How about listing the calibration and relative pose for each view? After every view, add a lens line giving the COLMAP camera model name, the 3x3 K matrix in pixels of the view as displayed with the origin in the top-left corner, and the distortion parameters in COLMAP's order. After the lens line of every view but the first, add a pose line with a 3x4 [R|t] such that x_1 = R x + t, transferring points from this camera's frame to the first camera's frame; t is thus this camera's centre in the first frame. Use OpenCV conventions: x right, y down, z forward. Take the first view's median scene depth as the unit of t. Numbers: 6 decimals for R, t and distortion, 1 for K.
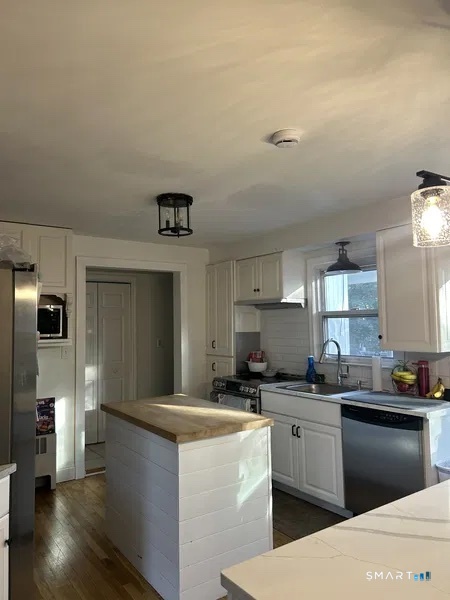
lens RADIAL K [[454.2, 0, 225.5], [0, 454.2, 297.3], [0, 0, 1]] dist [0.035099, -0.022964]
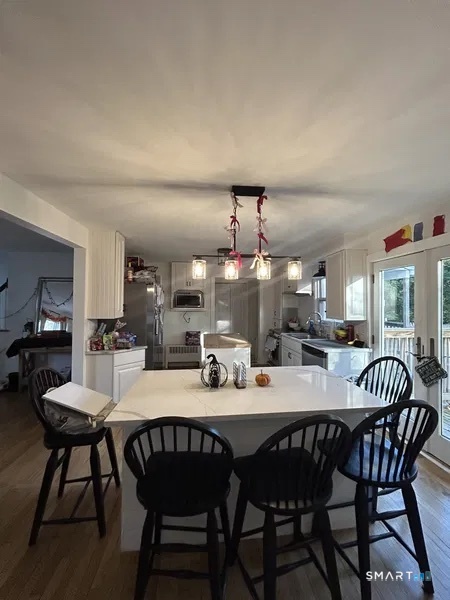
lens RADIAL K [[244.2, 0, 224.1], [0, 244.2, 303.7], [0, 0, 1]] dist [-0.002254, 0.000051]
pose [[0.873951, 0.019231, -0.485634, 0.381657], [0.011922, 0.998068, 0.060978, -0.012454], [0.485869, -0.059081, 0.872033, -0.094331]]
